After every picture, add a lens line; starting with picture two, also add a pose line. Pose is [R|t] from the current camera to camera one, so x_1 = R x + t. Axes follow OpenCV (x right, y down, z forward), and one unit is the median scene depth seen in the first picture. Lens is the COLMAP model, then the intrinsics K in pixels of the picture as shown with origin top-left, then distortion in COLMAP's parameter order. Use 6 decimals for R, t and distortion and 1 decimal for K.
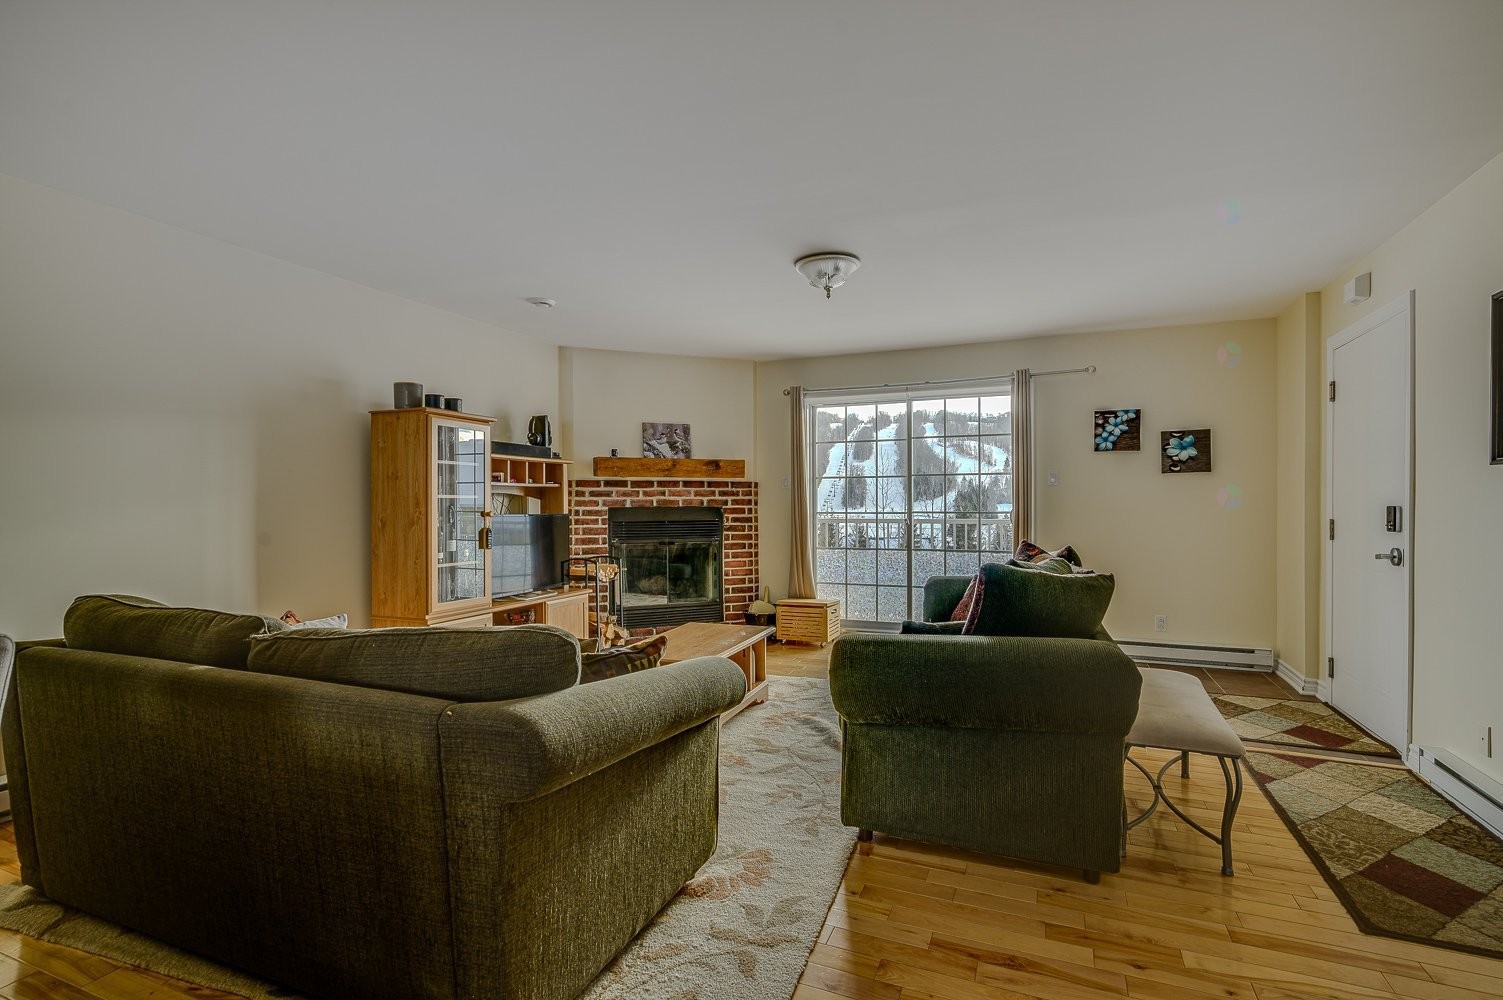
lens RADIAL K [[694.5, 0, 787.0], [0, 694.5, 507.4], [0, 0, 1]] dist [-0.000042, -0.000037]
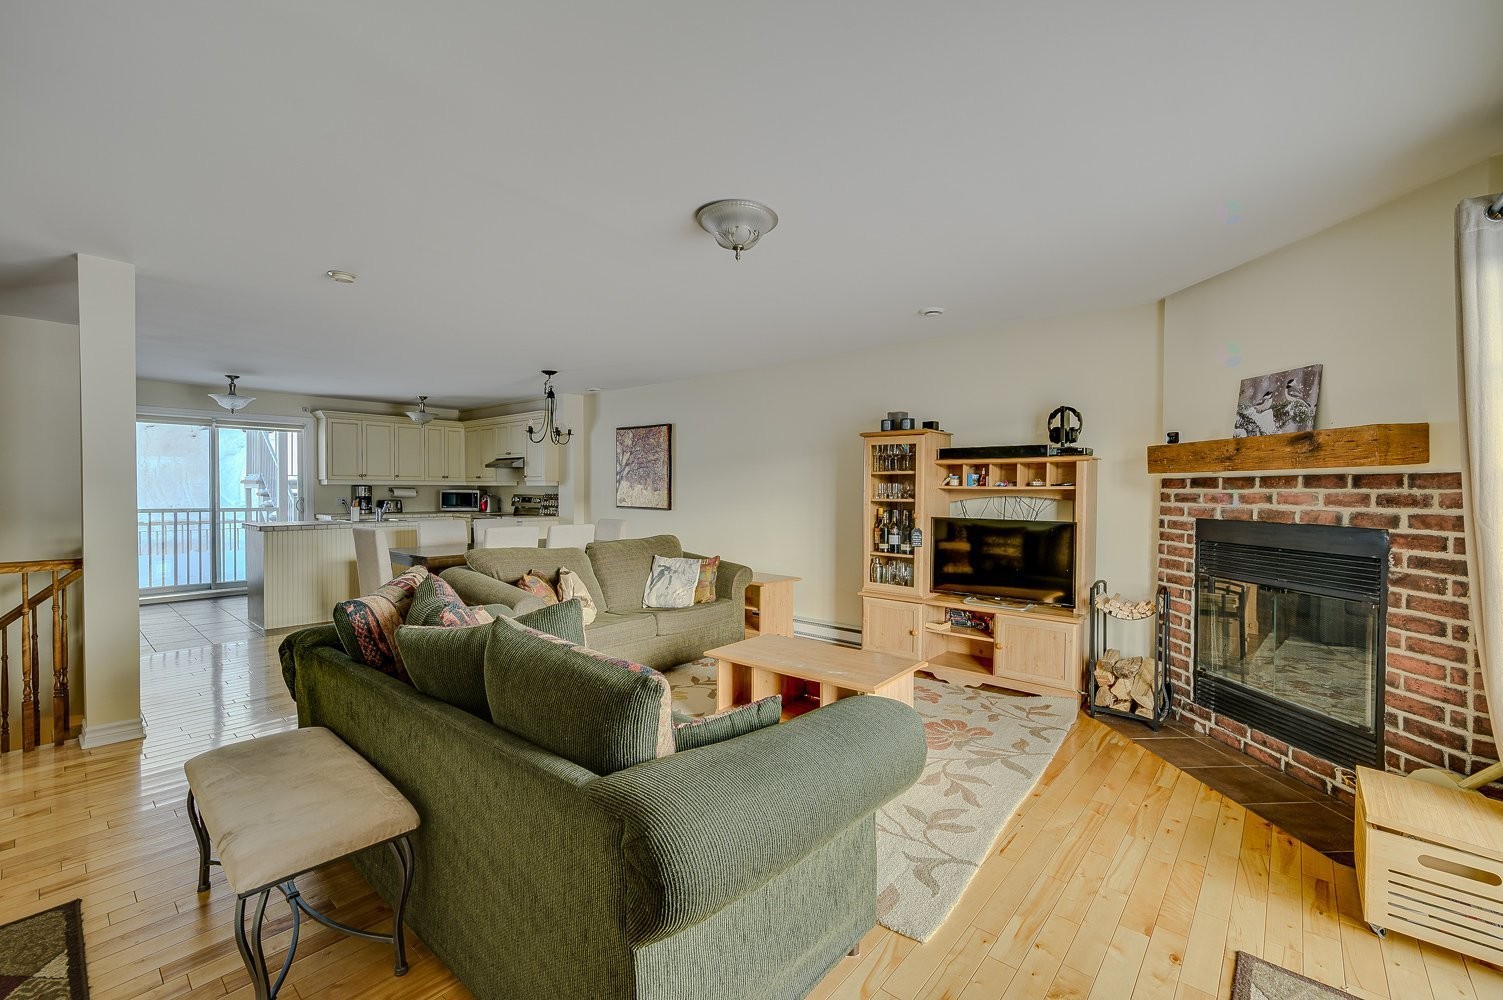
lens RADIAL K [[618.6, 0, 720.6], [0, 618.6, 500.9], [0, 0, 1]] dist [0.000439, -0.000045]
pose [[-0.364922, 0.020497, -0.930812, 0.465849], [-0.008309, 0.999646, 0.025271, -0.028051], [0.931001, 0.016956, -0.364623, 0.791659]]
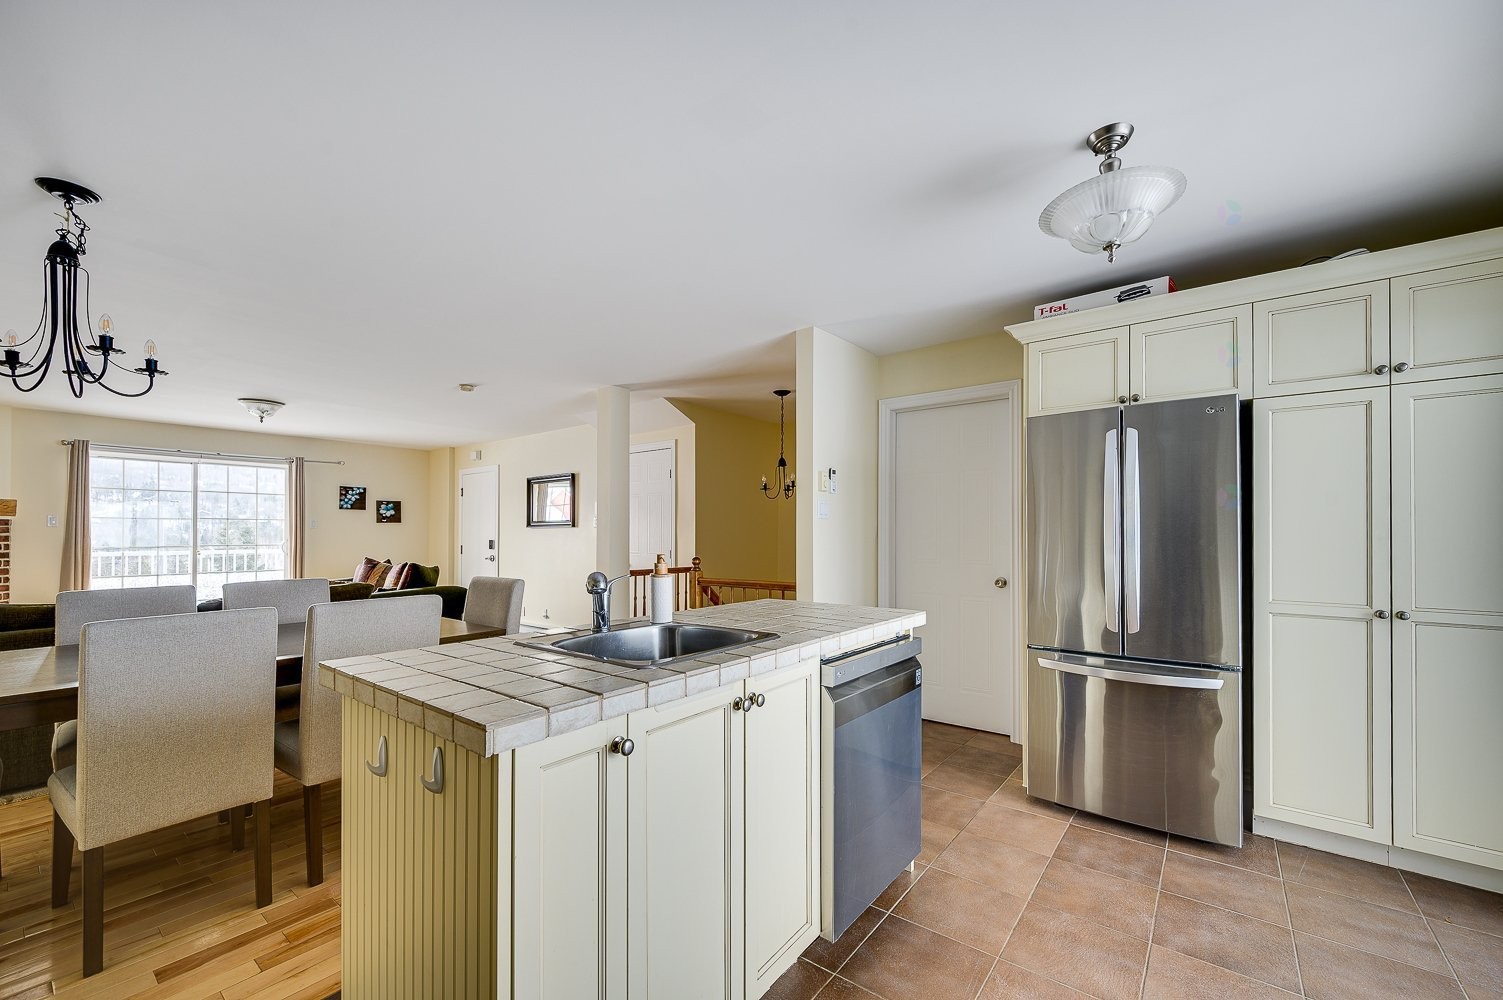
lens RADIAL K [[604.0, 0, 740.2], [0, 604.0, 530.3], [0, 0, 1]] dist [-0.002021, -0.000311]
pose [[0.292957, 0.008695, 0.956086, -0.654177], [0.004500, 0.999935, -0.010473, -0.006107], [-0.956115, 0.007370, 0.292898, -0.375391]]
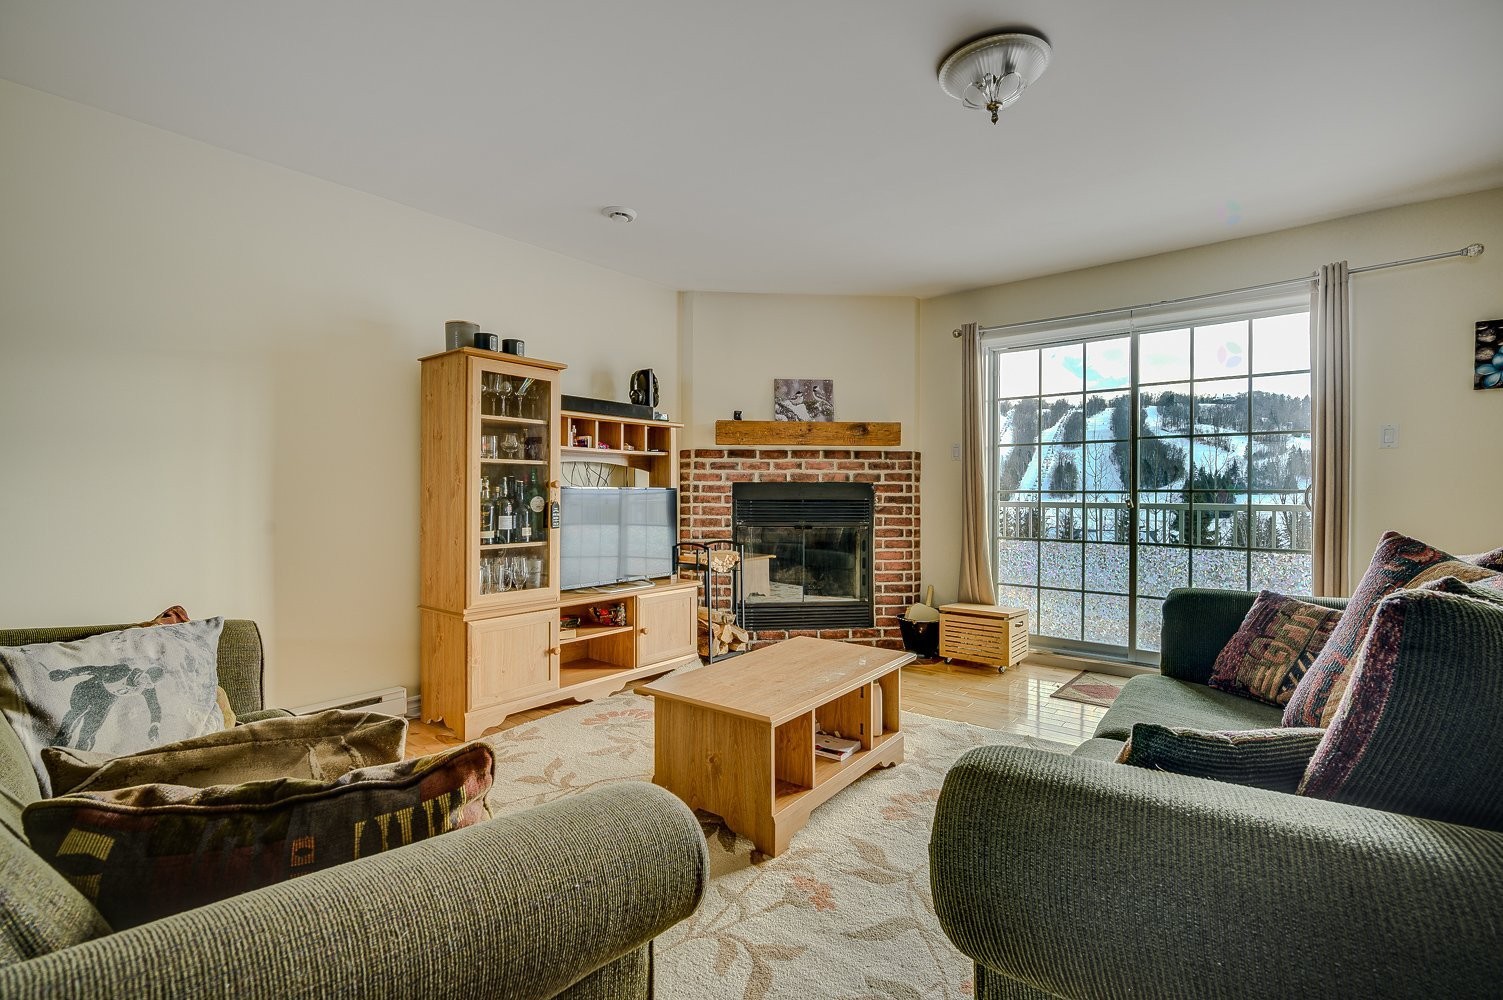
lens RADIAL K [[676.3, 0, 788.3], [0, 676.3, 495.7], [0, 0, 1]] dist [0.000378, 0.000055]
pose [[0.958320, 0.008425, -0.285574, 0.037066], [-0.008449, 0.999964, 0.001149, 0.014511], [0.285573, 0.001312, 0.958356, 0.245542]]
